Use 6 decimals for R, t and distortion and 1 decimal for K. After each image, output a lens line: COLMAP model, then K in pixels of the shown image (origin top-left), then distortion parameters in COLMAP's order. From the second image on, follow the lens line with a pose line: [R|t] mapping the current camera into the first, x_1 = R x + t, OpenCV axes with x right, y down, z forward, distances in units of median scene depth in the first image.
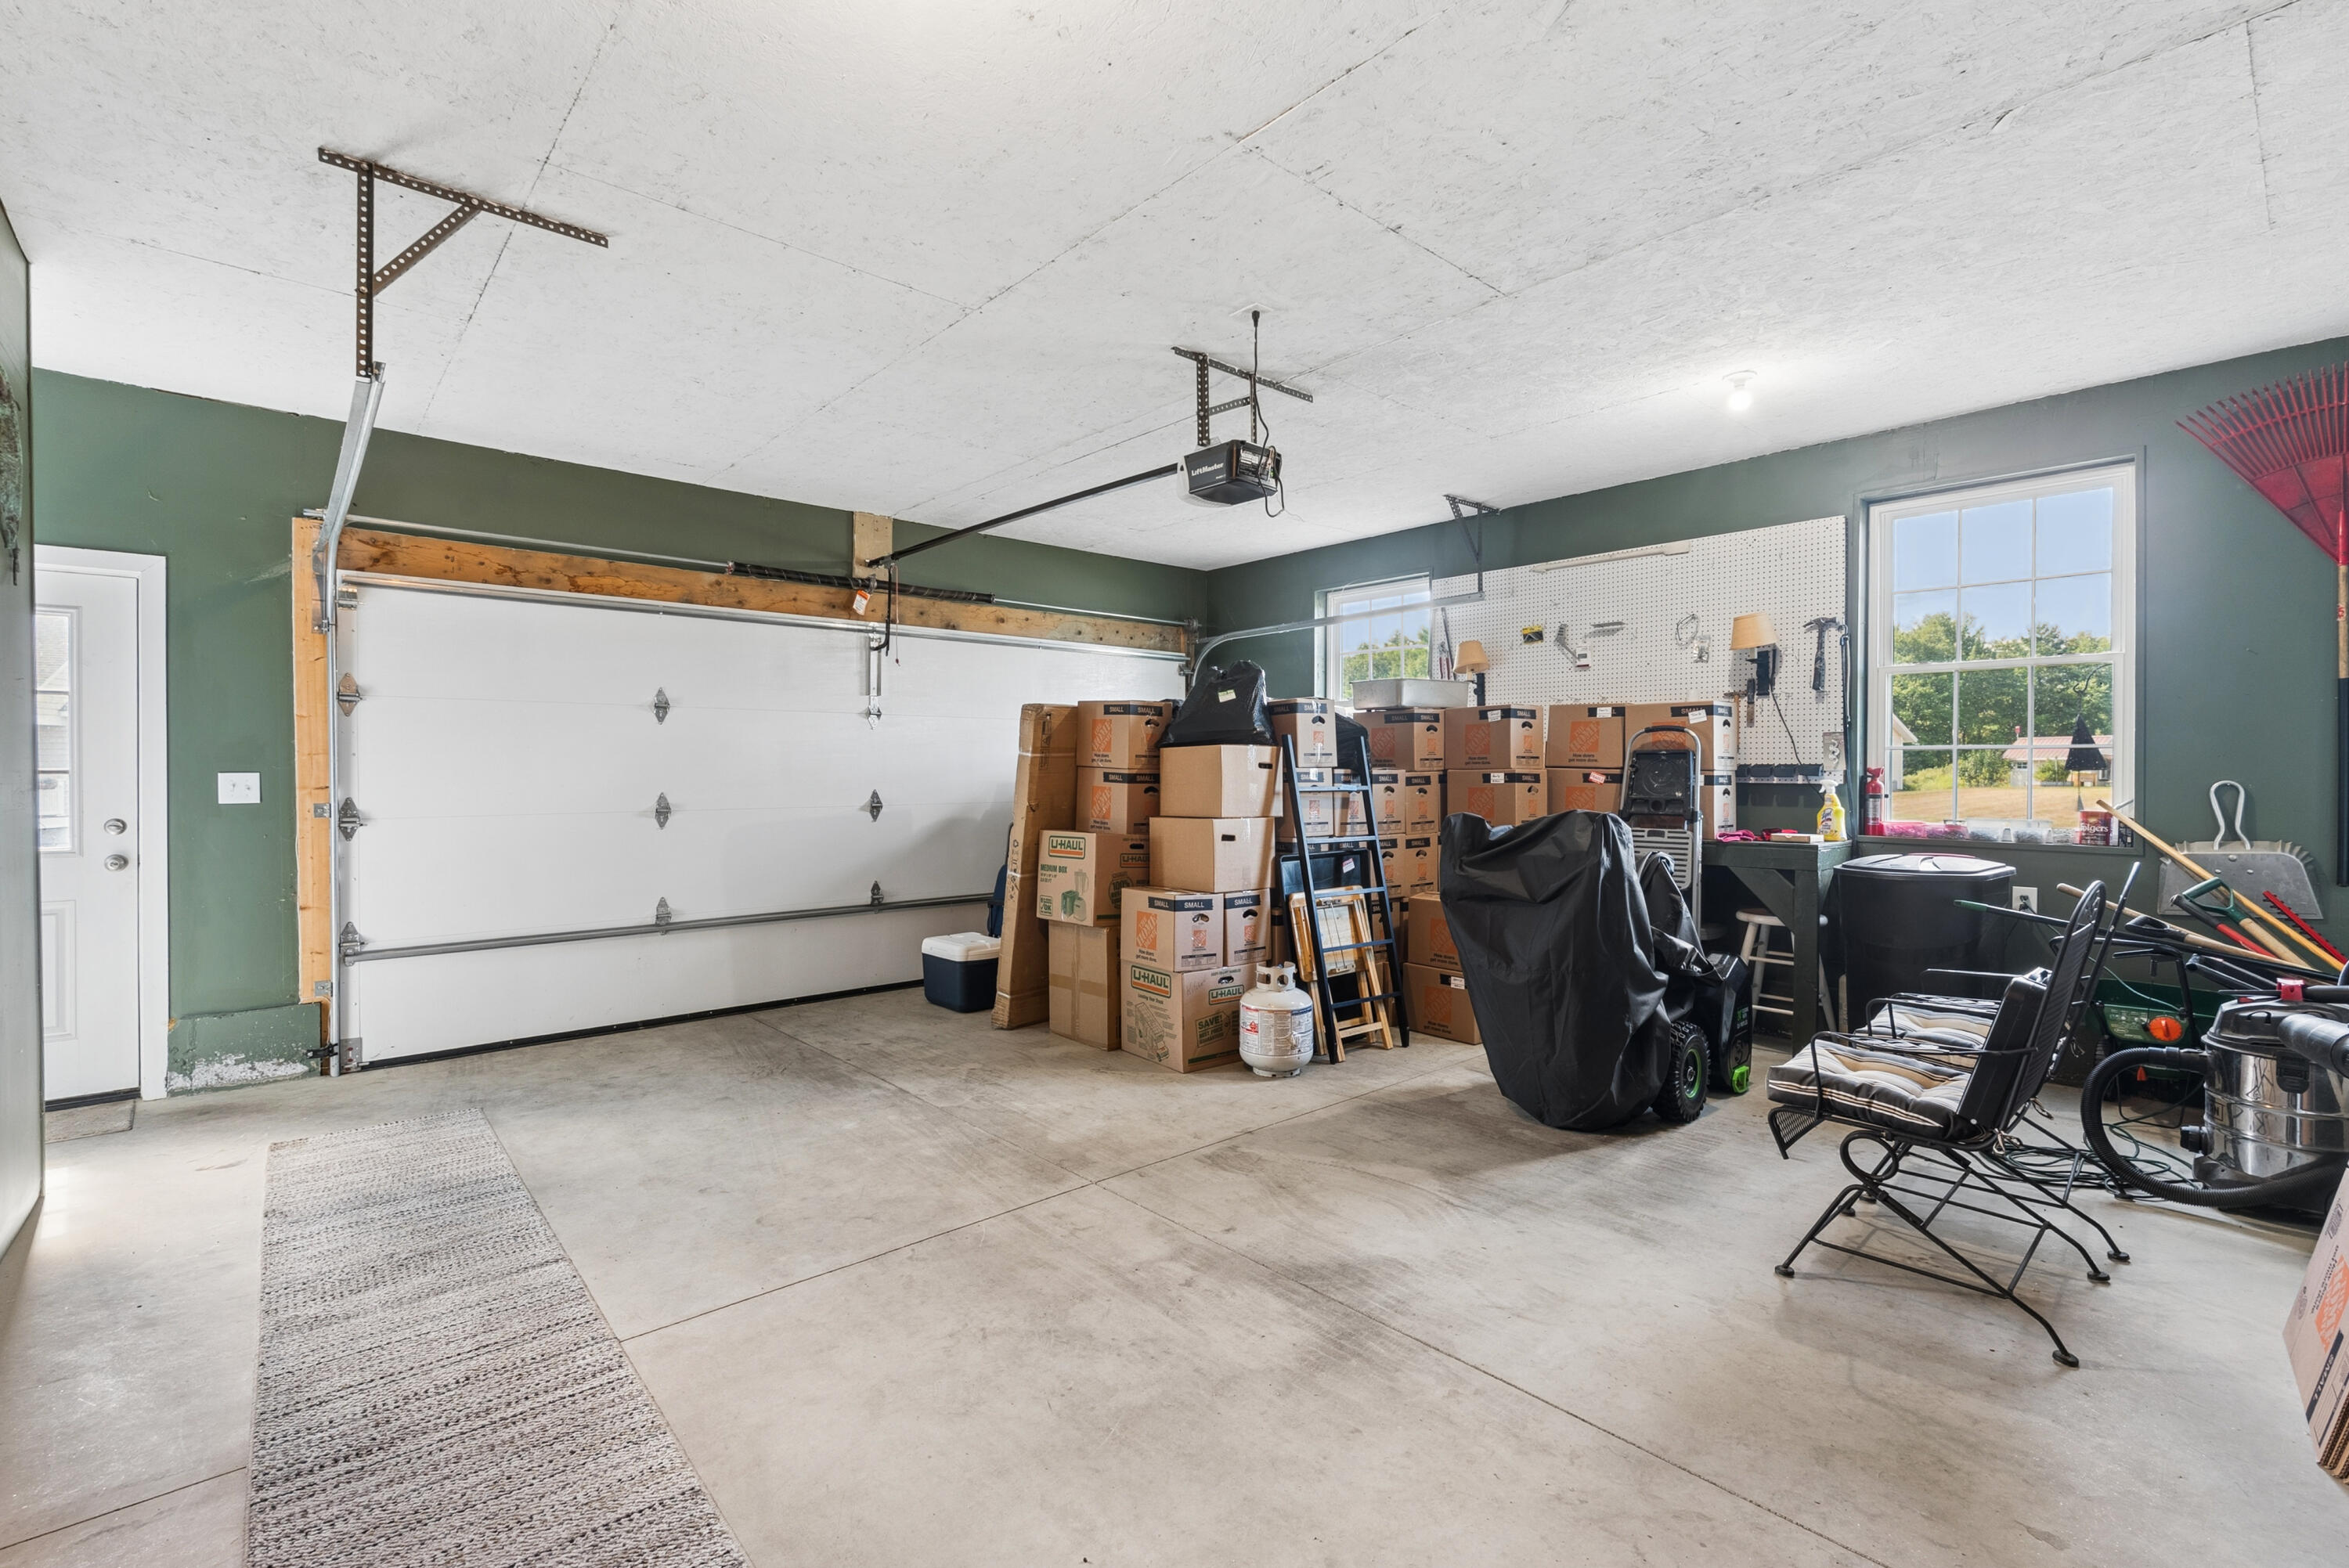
lens RADIAL K [[1045.1, 0, 1173.4], [0, 1045.1, 773.9], [0, 0, 1]] dist [-0.004945, -0.000300]
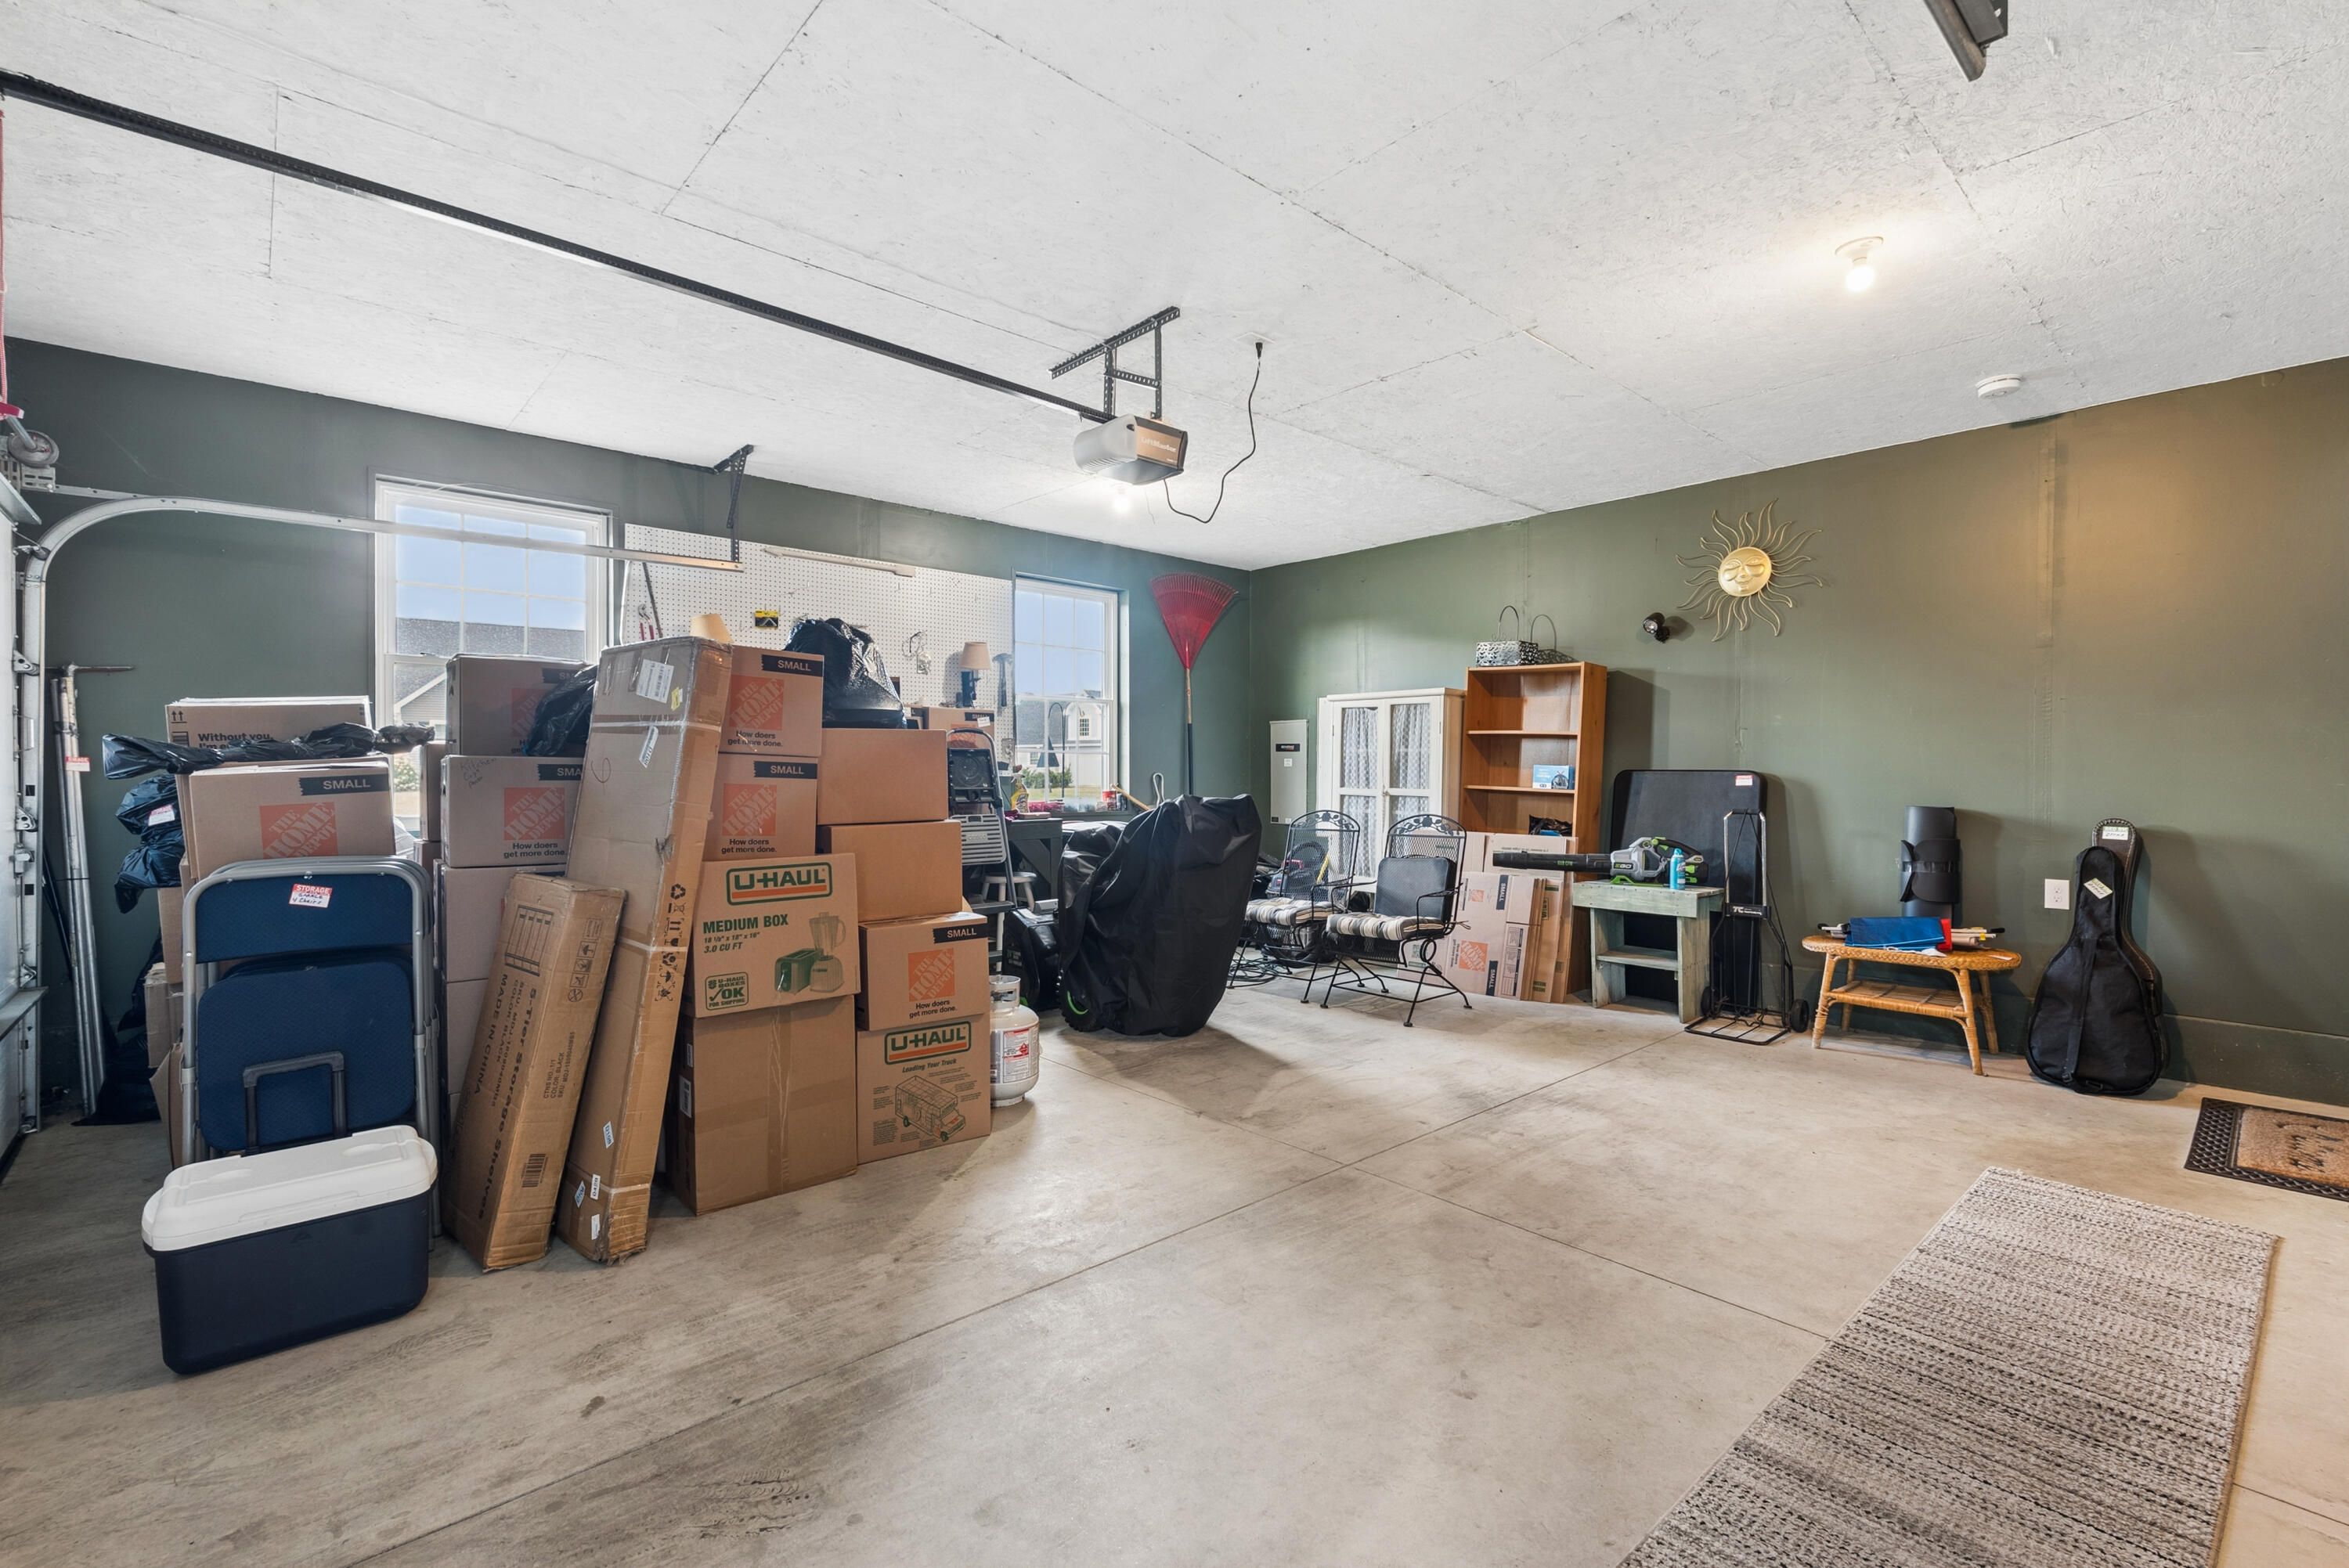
lens RADIAL K [[1045.1, 0, 1173.4], [0, 1045.1, 773.9], [0, 0, 1]] dist [-0.004945, -0.000300]
pose [[-0.011483, -0.000574, 0.999934, -0.981005], [0.000444, 1.000000, 0.000579, 0.007837], [-0.999934, 0.000450, -0.011483, 1.061208]]
